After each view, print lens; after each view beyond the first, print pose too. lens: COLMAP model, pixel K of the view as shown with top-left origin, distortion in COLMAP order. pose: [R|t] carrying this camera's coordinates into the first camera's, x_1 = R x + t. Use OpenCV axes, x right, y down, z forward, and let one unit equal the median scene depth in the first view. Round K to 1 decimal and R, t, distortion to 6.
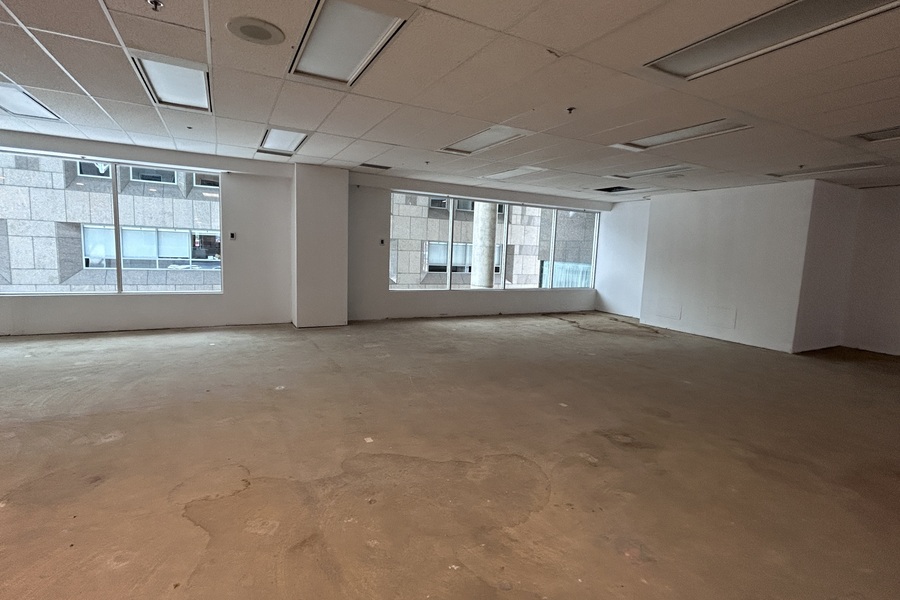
lens RADIAL K [[431.5, 0, 451.6], [0, 431.5, 300.5], [0, 0, 1]] dist [0.002112, 0.001593]
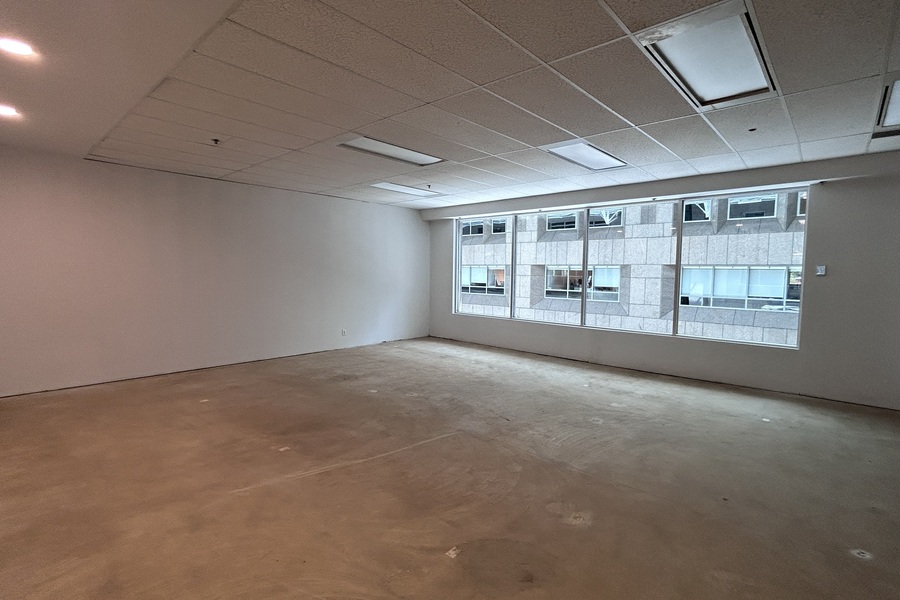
lens RADIAL K [[431.5, 0, 449.0], [0, 431.5, 299.2], [0, 0, 1]] dist [0.002112, 0.001593]
pose [[0.342311, 0.025706, -0.939235, -0.036542], [-0.111899, 0.993627, -0.013587, -0.018755], [0.932899, 0.109751, 0.343006, 0.141352]]
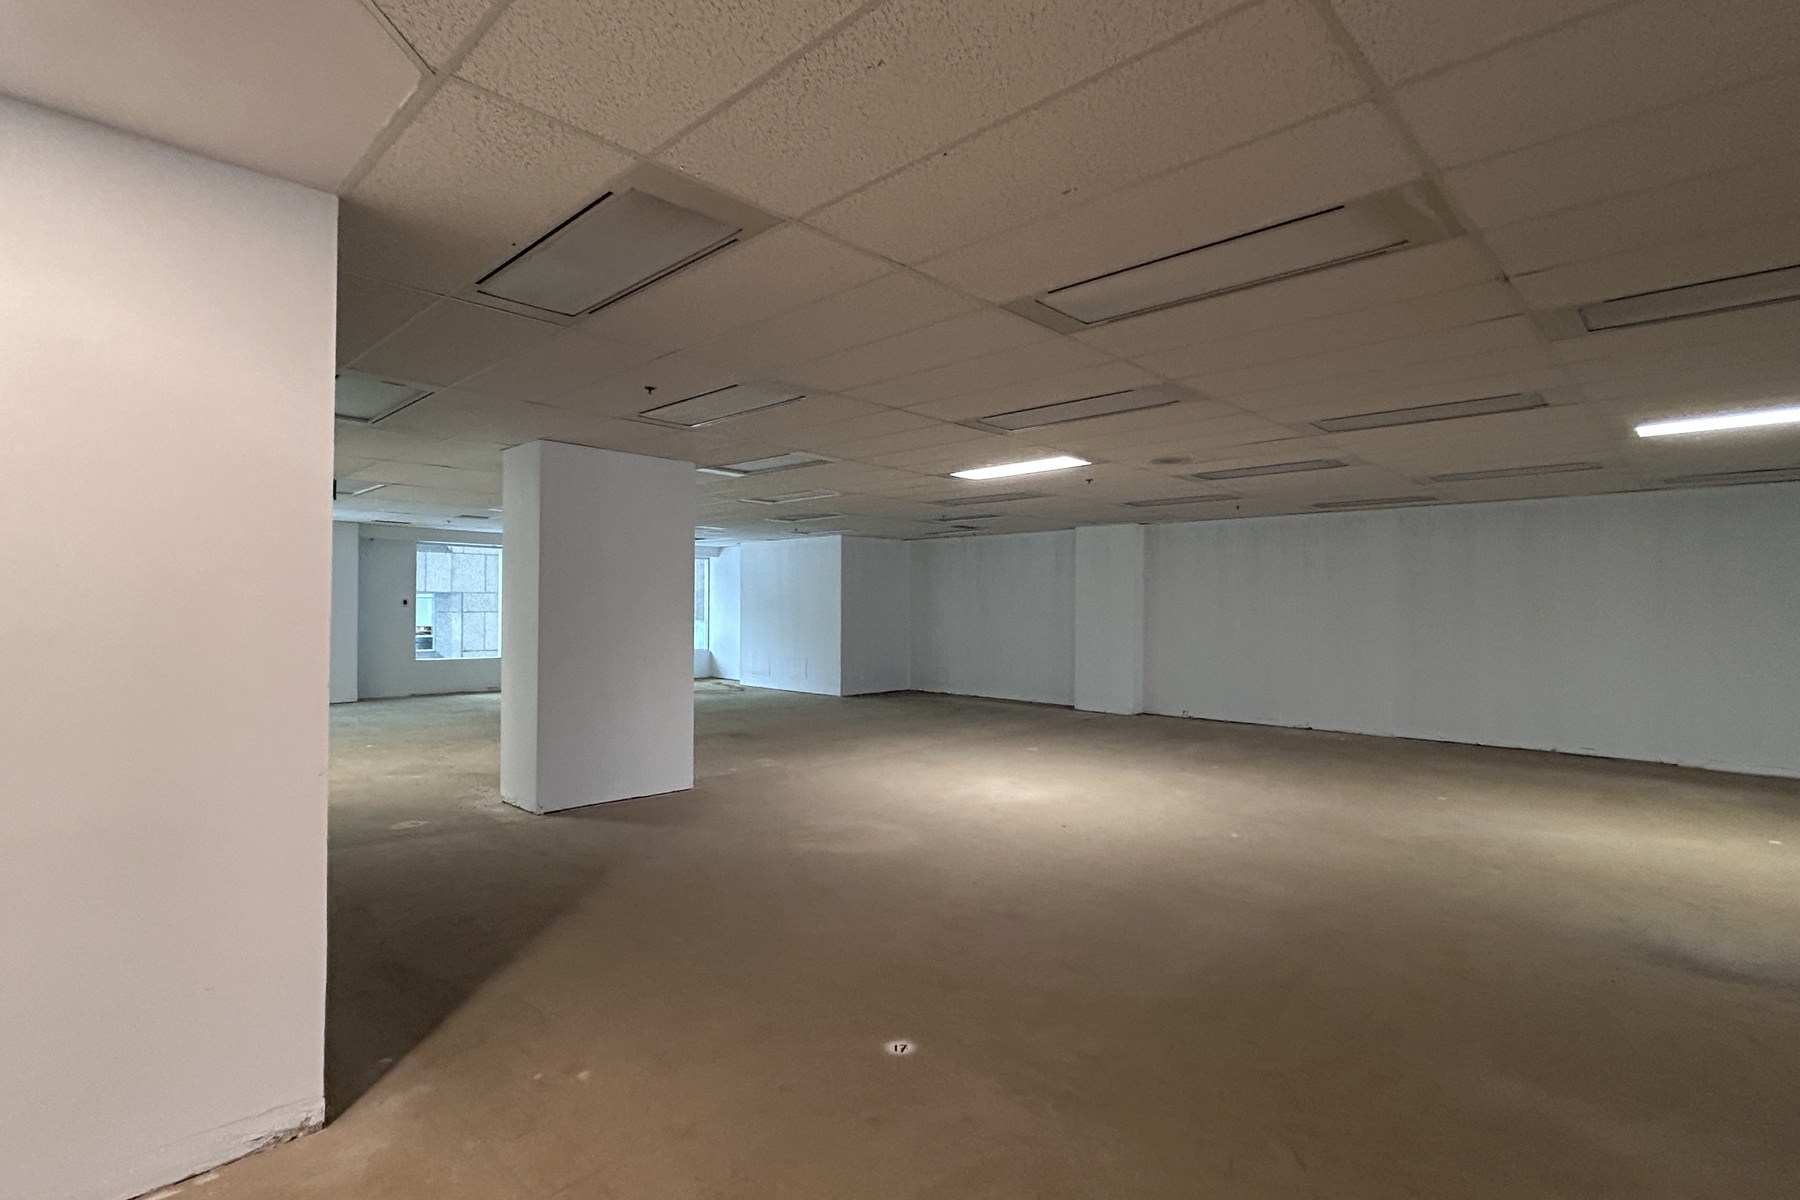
lens RADIAL K [[862.9, 0, 897.4], [0, 862.9, 607.7], [0, 0, 1]] dist [0.002112, 0.001593]
pose [[0.948331, -0.031089, 0.315755, 0.164390], [0.066390, 0.992601, -0.101666, 0.083125], [-0.310258, 0.117376, 0.943378, -0.668979]]
